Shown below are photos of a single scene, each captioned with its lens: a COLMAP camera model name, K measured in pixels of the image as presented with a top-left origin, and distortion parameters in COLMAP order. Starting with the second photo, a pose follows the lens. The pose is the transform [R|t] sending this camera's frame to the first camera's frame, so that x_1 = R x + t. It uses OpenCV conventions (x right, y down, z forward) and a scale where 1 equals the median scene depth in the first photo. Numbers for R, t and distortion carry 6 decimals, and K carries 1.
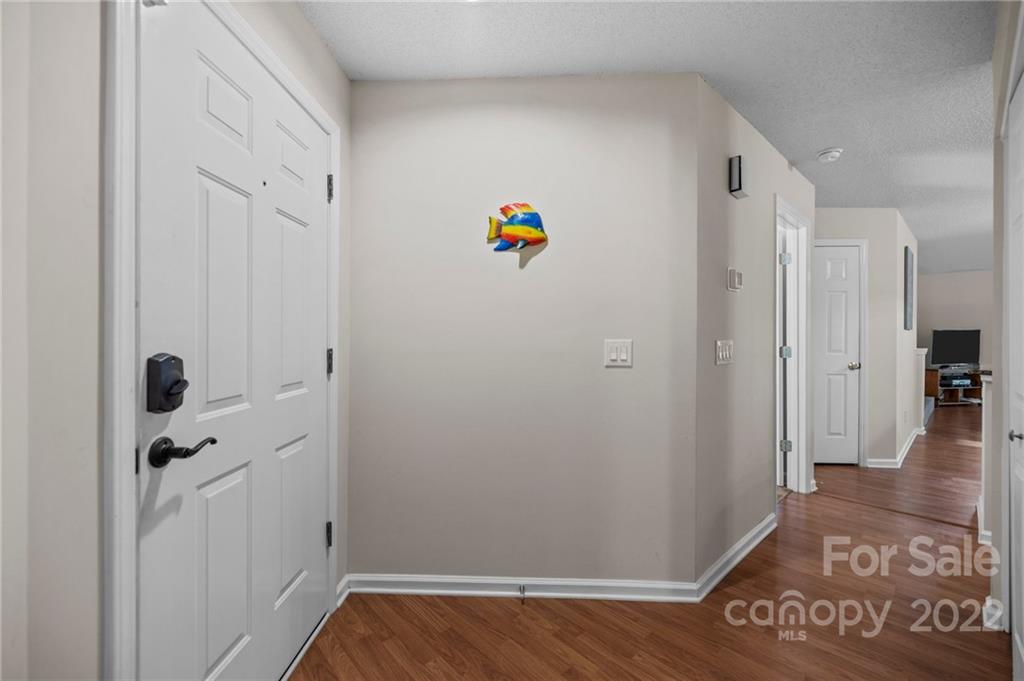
lens RADIAL K [[434.2, 0, 510.5], [0, 434.2, 337.9], [0, 0, 1]] dist [-0.000223, -0.000354]
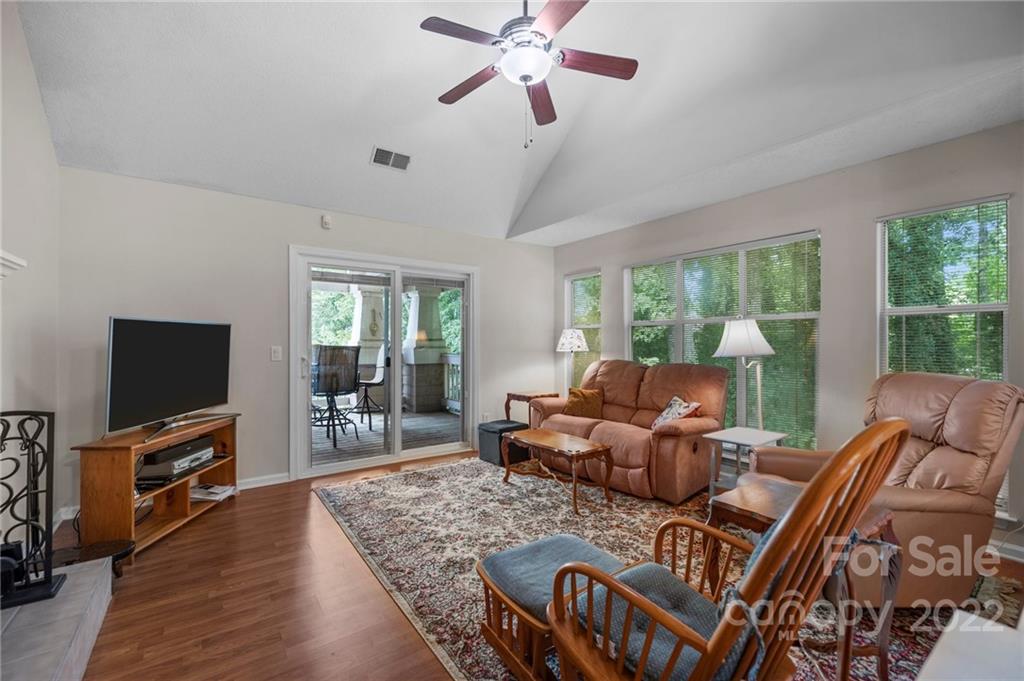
lens RADIAL K [[434.2, 0, 511.8], [0, 434.2, 336.6], [0, 0, 1]] dist [-0.000223, -0.000354]
pose [[0.136539, -0.001375, 0.990634, 0.693462], [0.003230, 0.999994, 0.000943, -0.006671], [-0.990629, 0.003071, 0.136543, 0.665211]]
